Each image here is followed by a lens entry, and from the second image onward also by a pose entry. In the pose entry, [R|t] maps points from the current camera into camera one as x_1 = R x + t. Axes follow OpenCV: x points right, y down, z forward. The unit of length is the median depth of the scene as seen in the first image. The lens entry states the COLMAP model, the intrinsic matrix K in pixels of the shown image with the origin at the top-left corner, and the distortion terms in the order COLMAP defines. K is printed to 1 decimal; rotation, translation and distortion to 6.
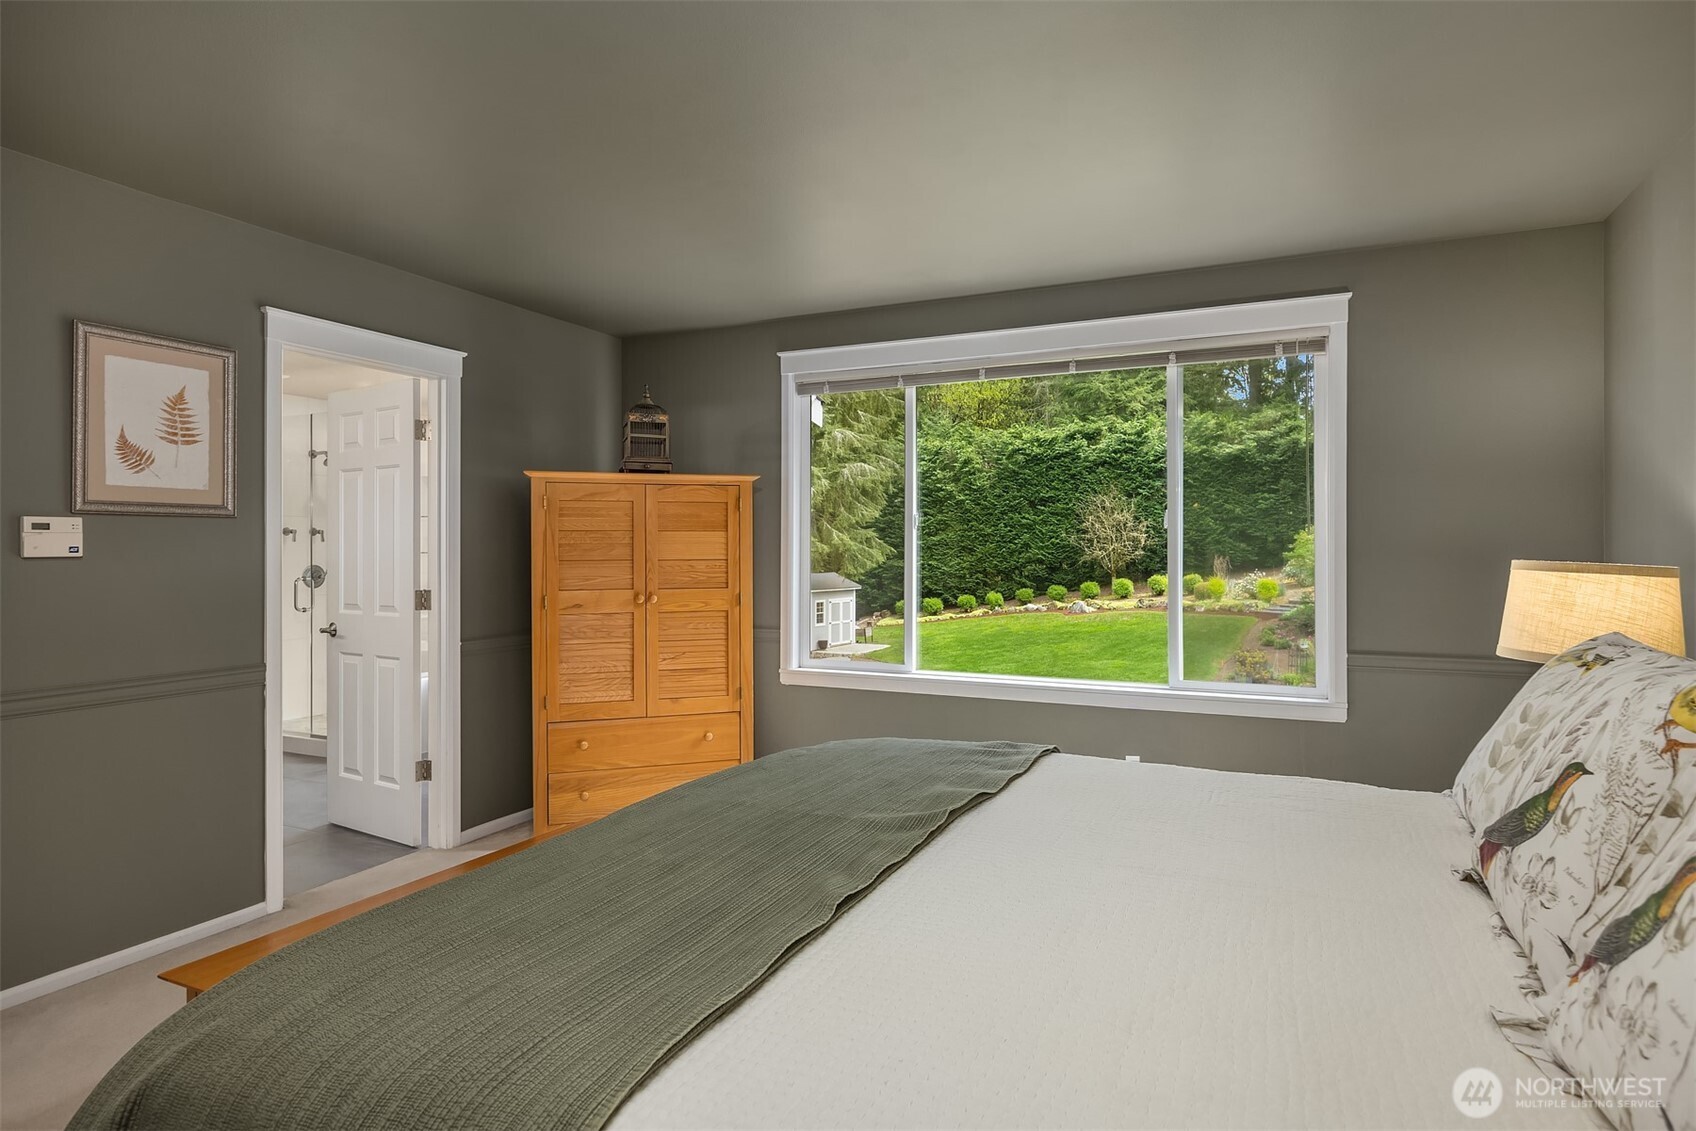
lens RADIAL K [[930.1, 0, 844.2], [0, 930.1, 556.0], [0, 0, 1]] dist [0.000235, -0.000316]
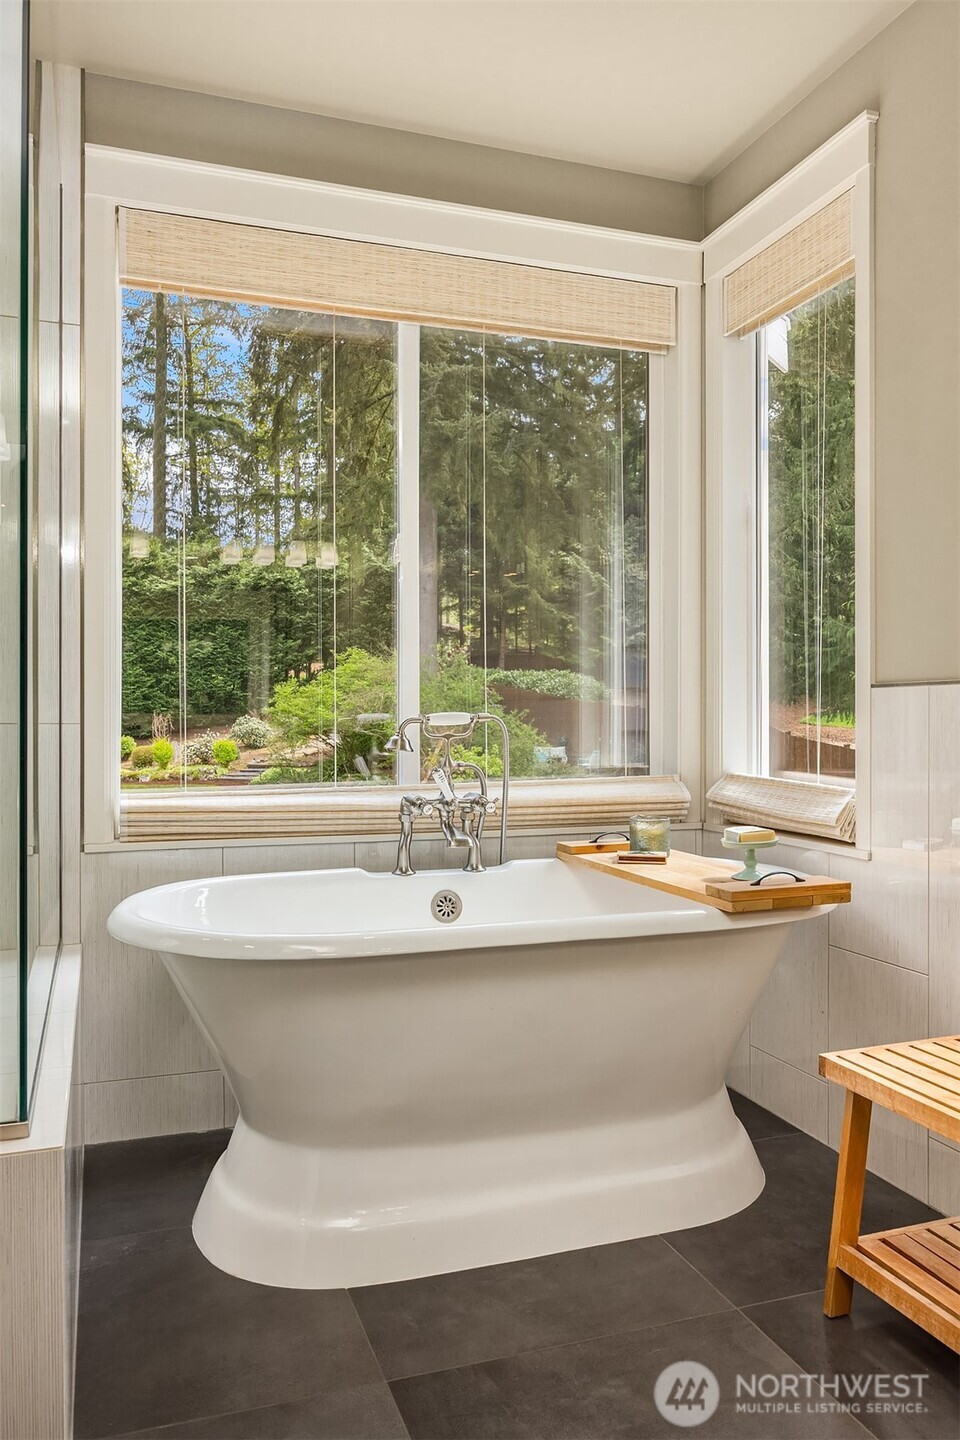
lens RADIAL K [[1113.5, 0, 490.9], [0, 1113.5, 712.6], [0, 0, 1]] dist [-0.004648, 0.013446]
pose [[0.710909, 0.003494, 0.703275, -0.071479], [0.002019, 0.999973, -0.007008, 0.006125], [-0.703281, 0.006402, 0.710883, 0.090161]]
